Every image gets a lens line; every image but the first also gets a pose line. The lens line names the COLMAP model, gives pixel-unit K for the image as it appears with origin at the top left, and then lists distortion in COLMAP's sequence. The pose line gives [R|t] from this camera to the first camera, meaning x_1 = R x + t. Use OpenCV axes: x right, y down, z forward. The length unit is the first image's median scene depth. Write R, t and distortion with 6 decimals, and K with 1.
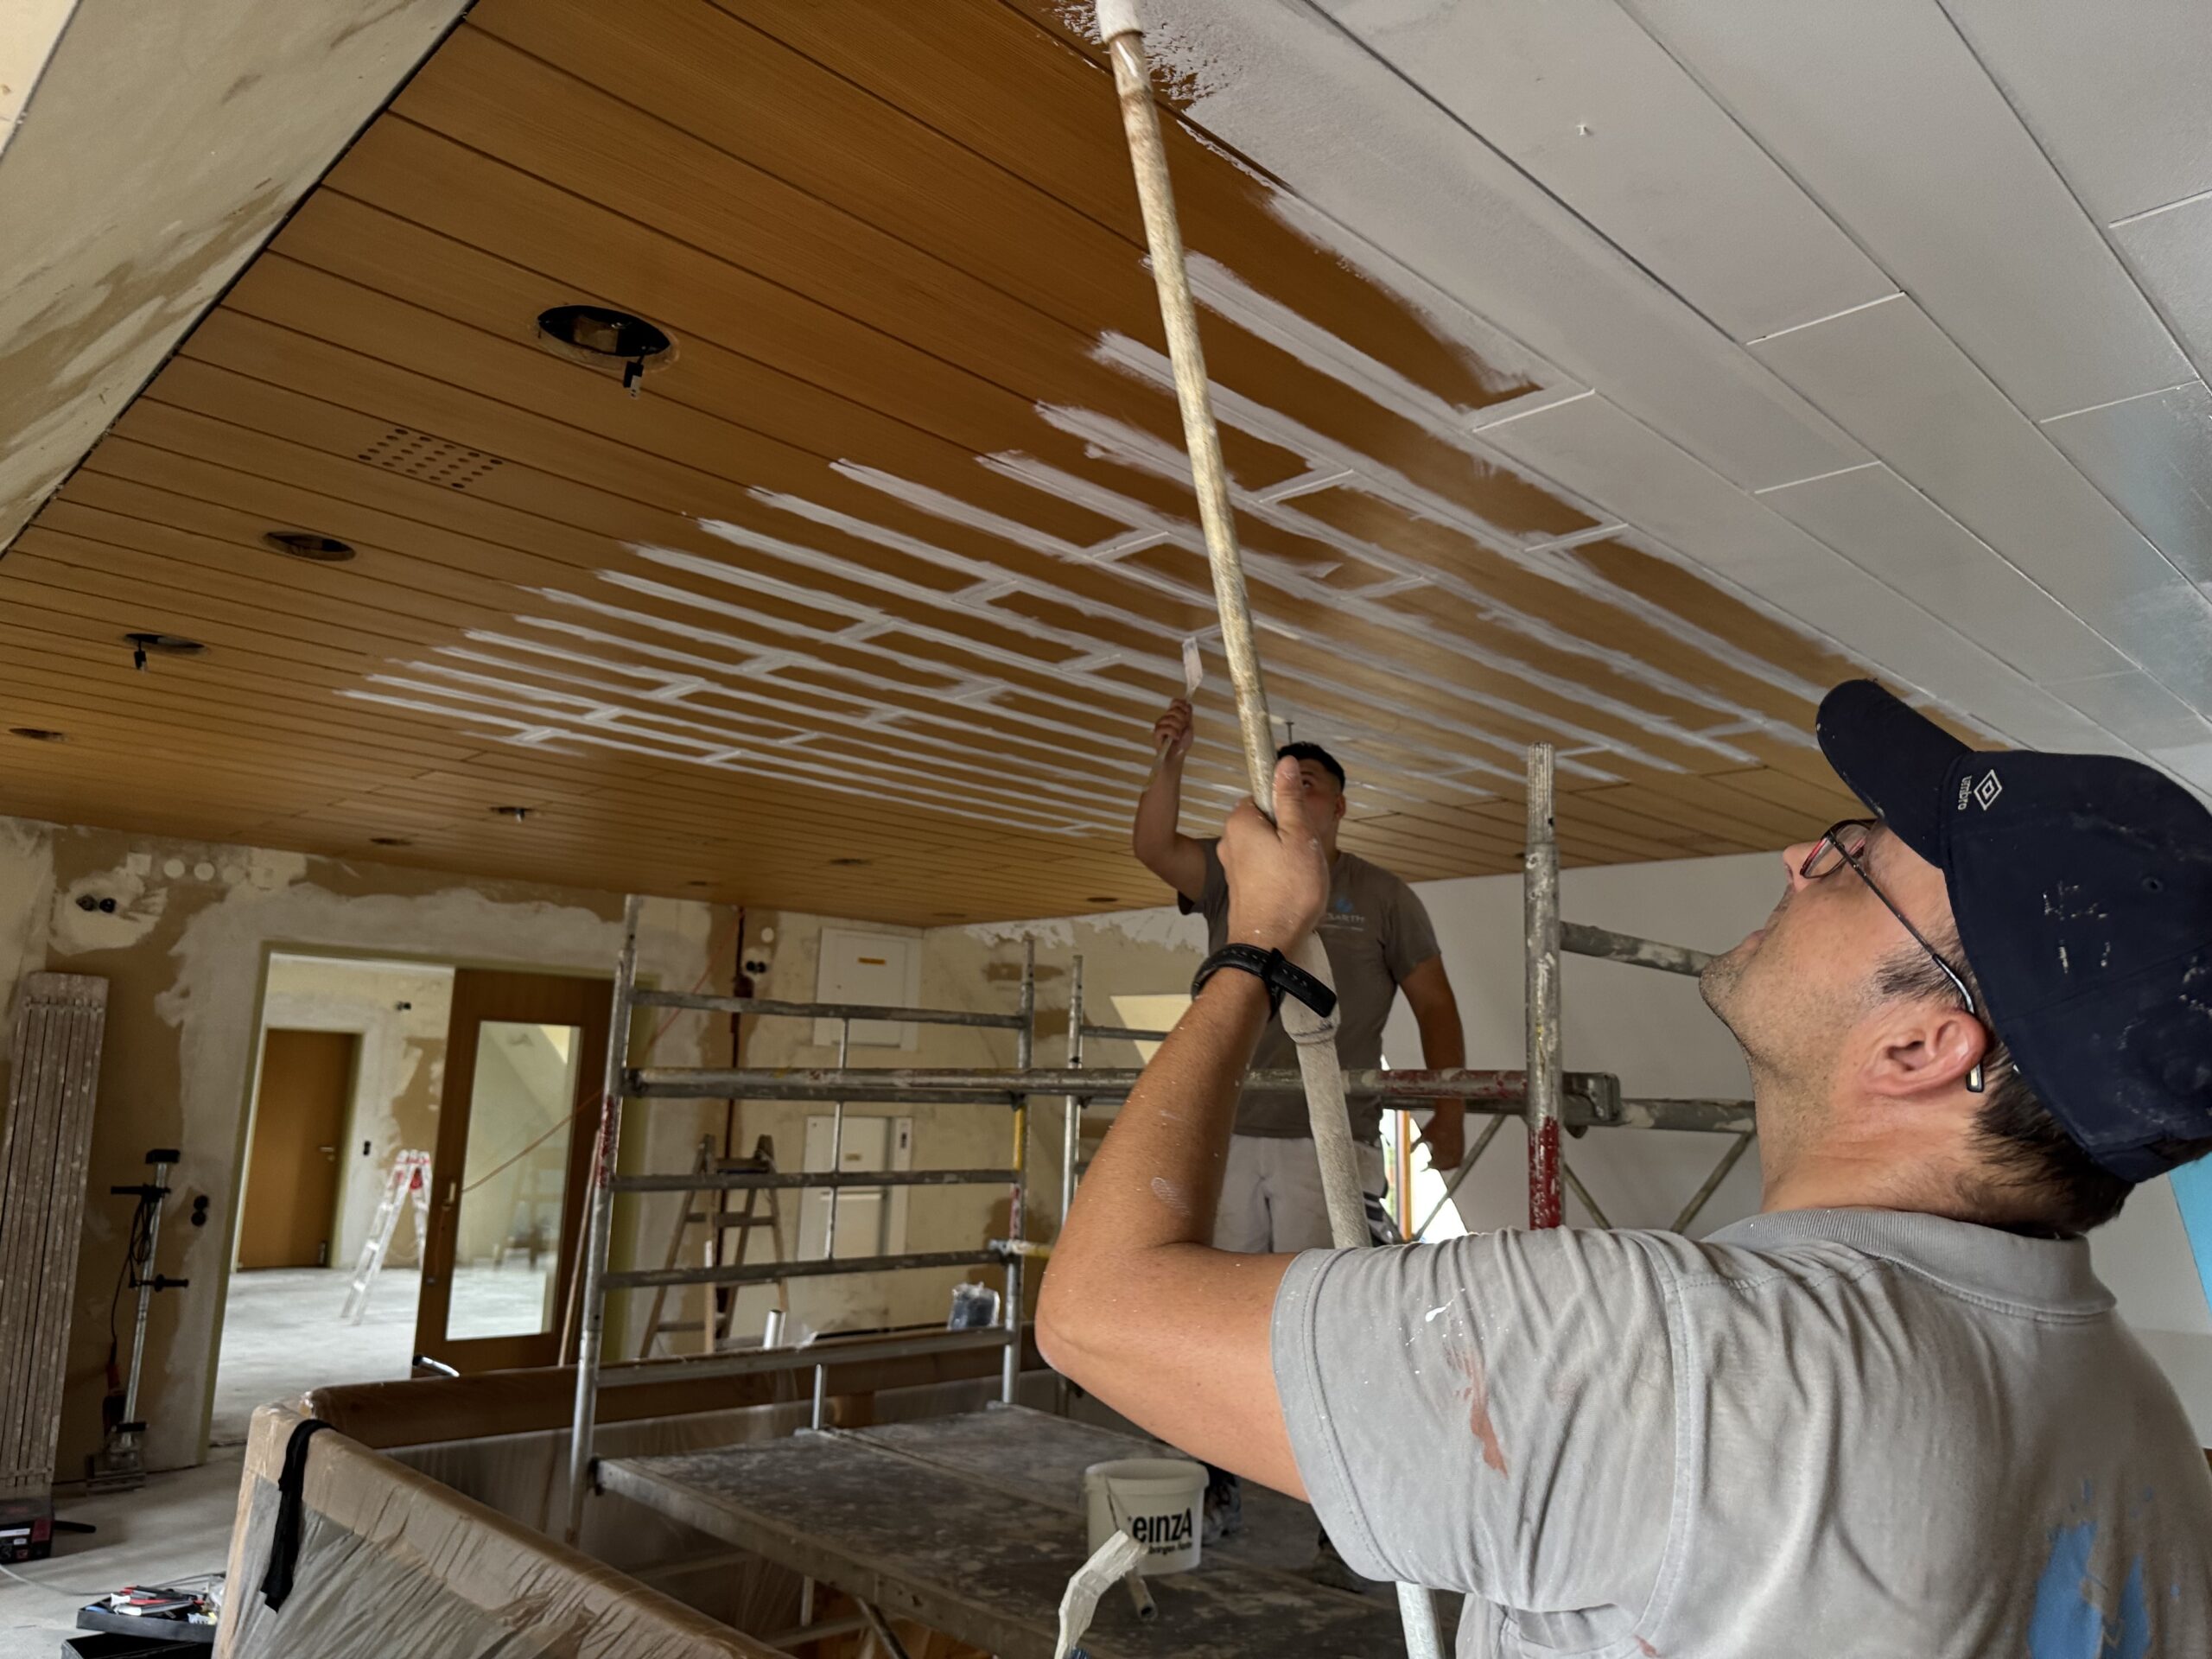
lens RADIAL K [[1571.8, 0, 1124.3], [0, 1571.8, 813.5], [0, 0, 1]] dist [0.049229, -0.048867]
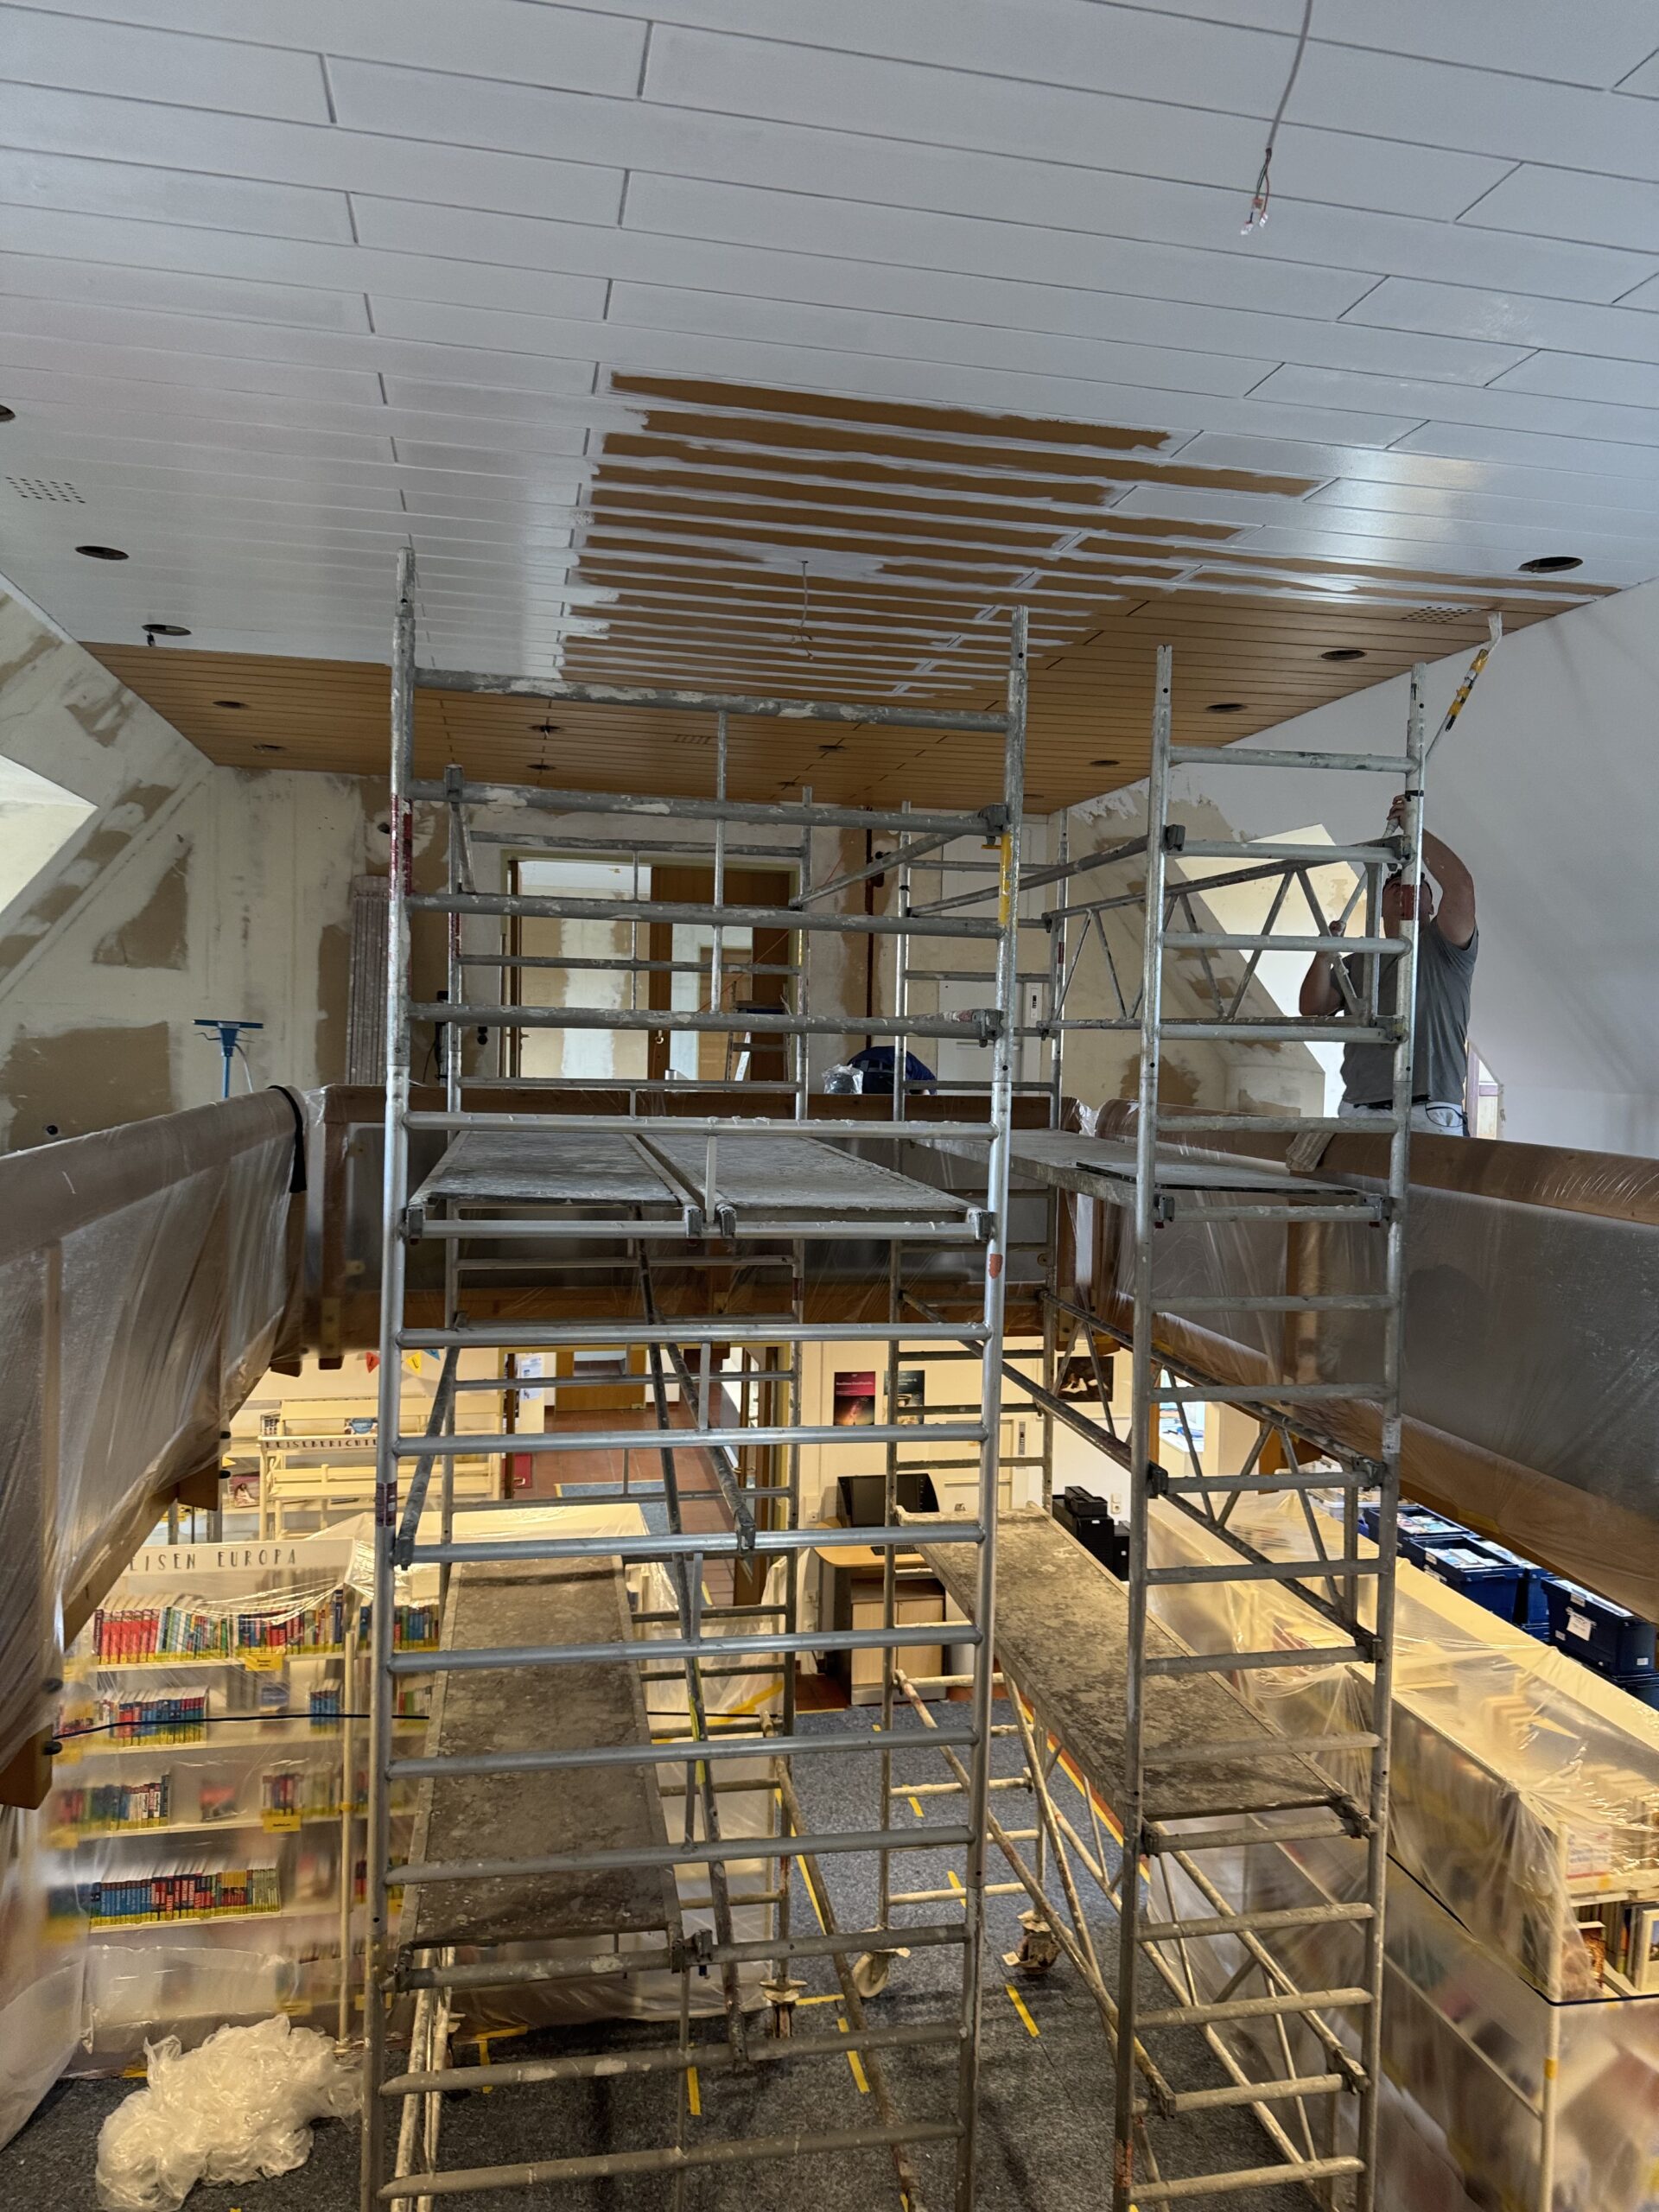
lens RADIAL K [[1571.8, 0, 851.0], [0, 1571.8, 1106.1], [0, 0, 1]] dist [0.049229, -0.048867]
pose [[0.845939, 0.011437, -0.533158, 0.493028], [0.101249, 0.978141, 0.181629, 0.084009], [0.523581, -0.207629, 0.826289, -0.045241]]
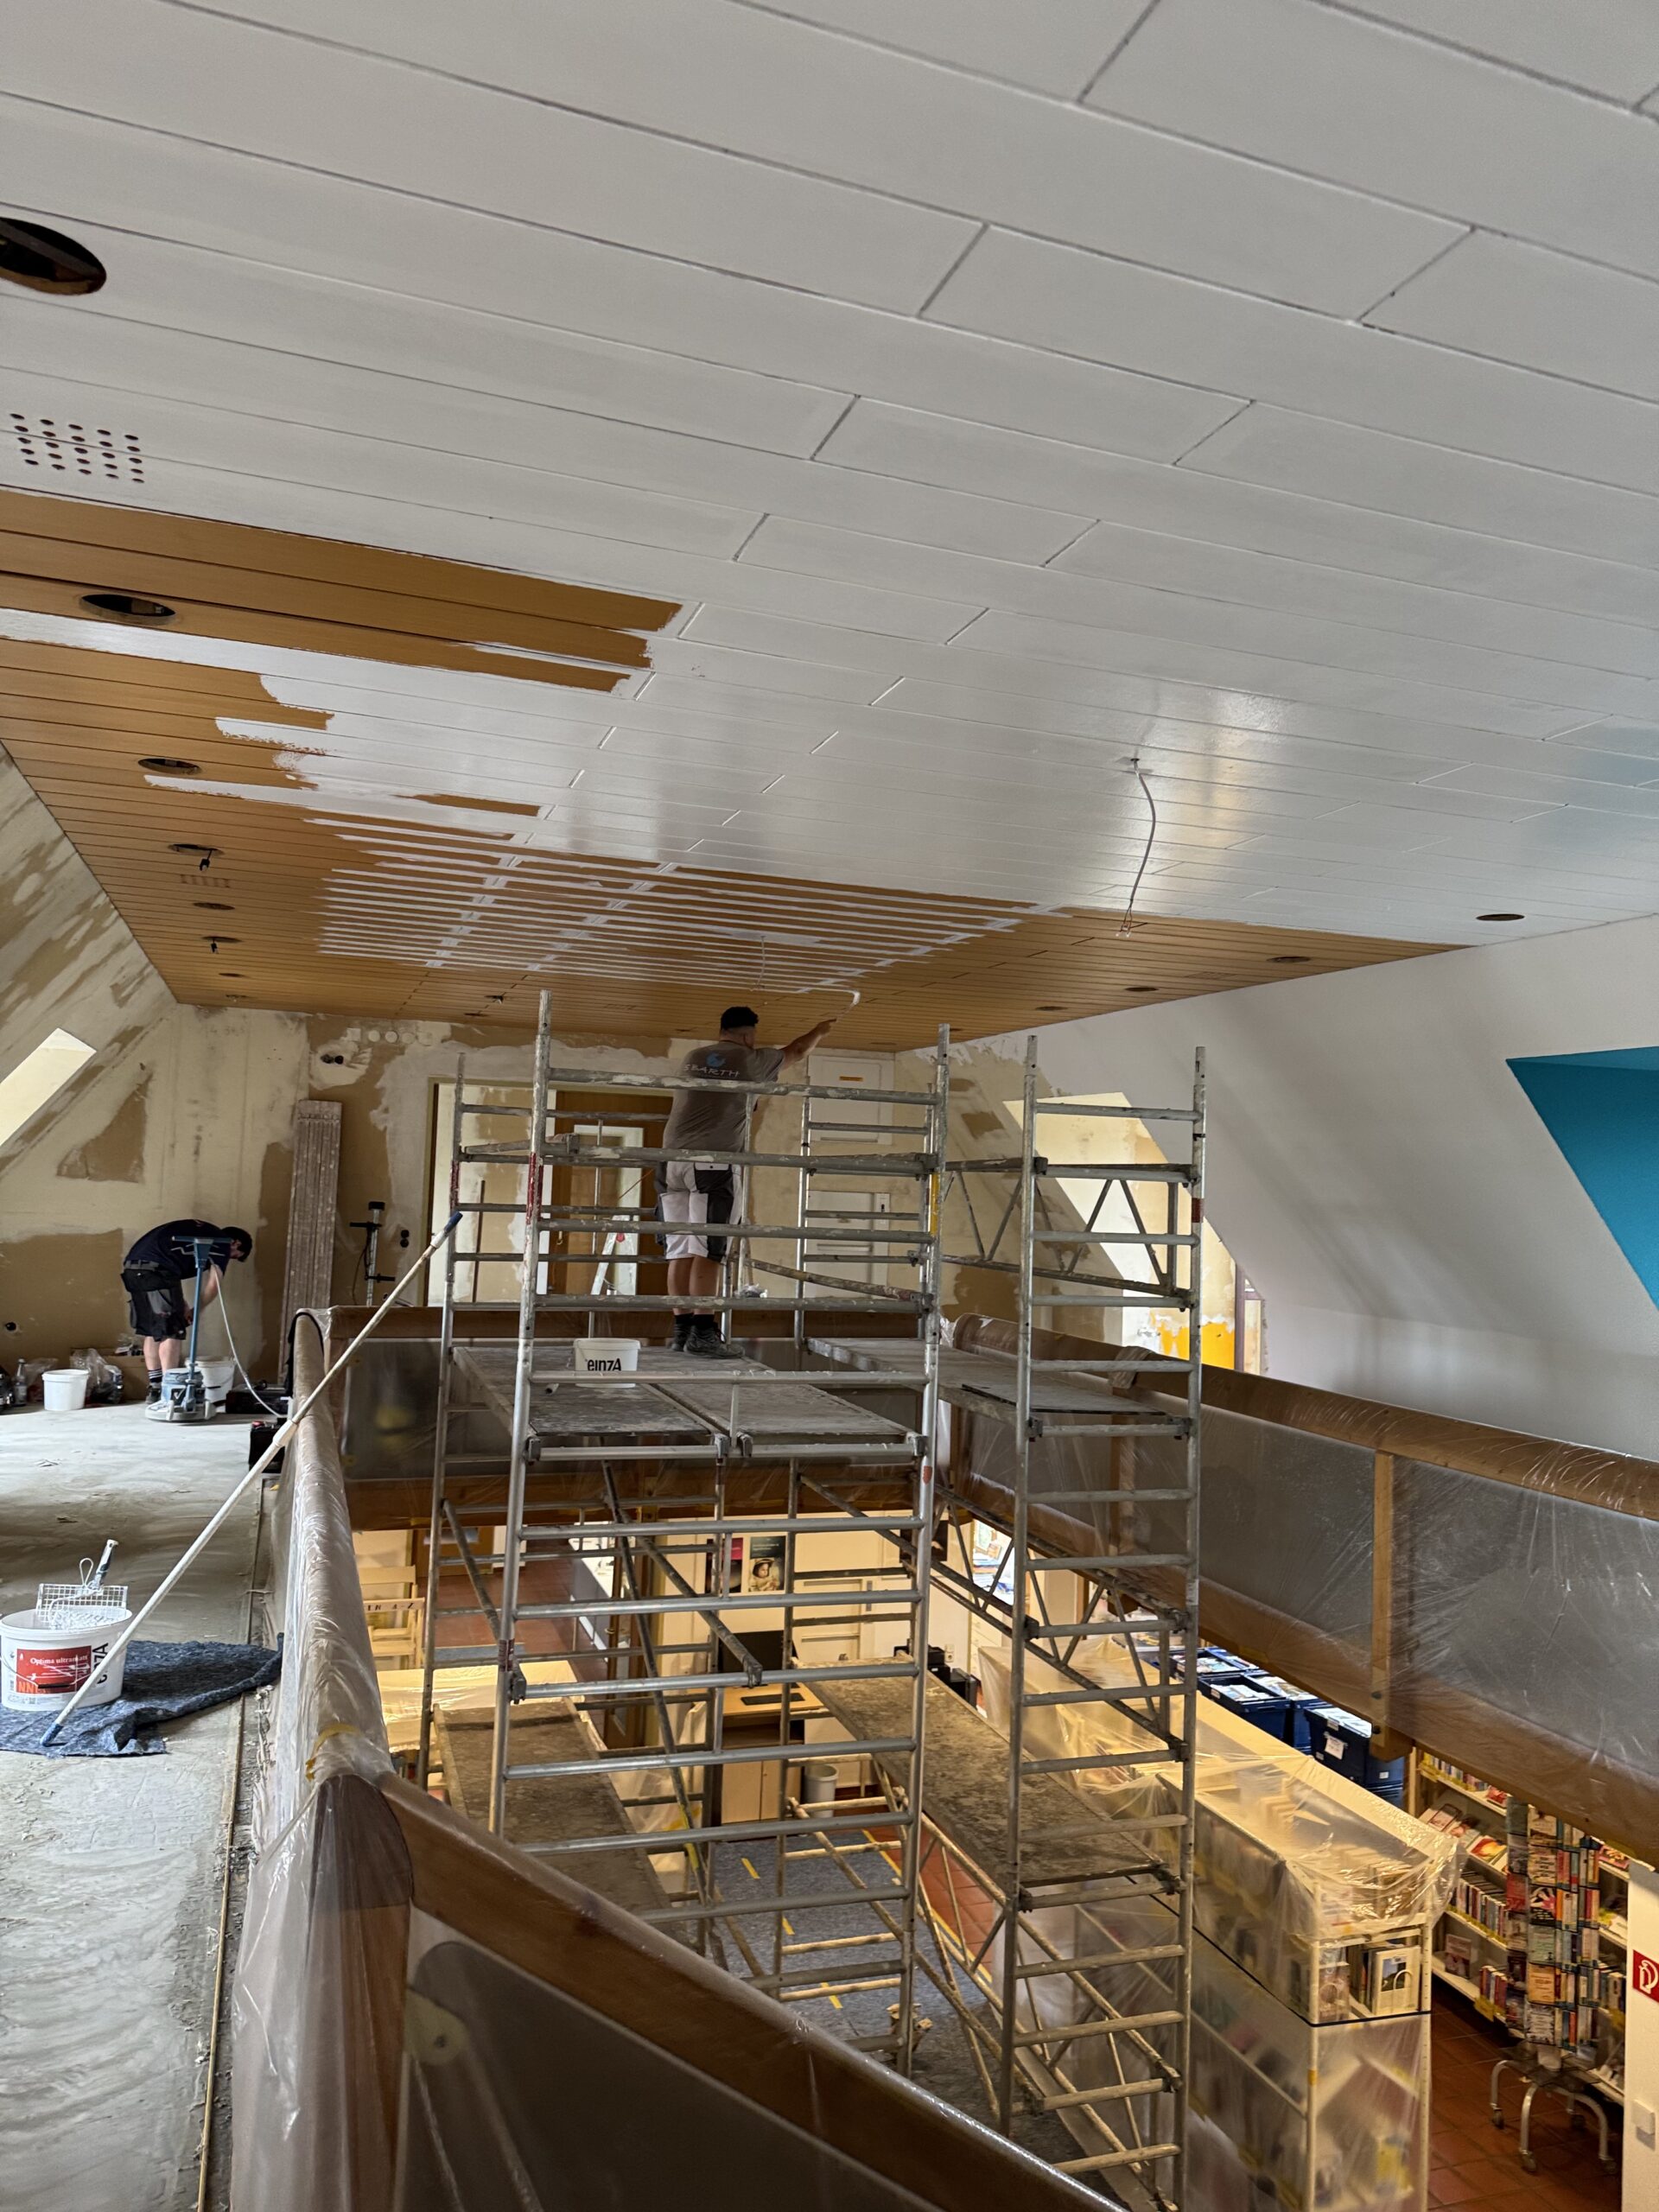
lens RADIAL K [[1571.8, 0, 828.6], [0, 1571.8, 1109.4], [0, 0, 1]] dist [0.049229, -0.048867]
pose [[0.903333, -0.019547, -0.428495, 0.541139], [0.069980, 0.992293, 0.102264, -0.024597], [0.423193, -0.122364, 0.897739, -0.288455]]
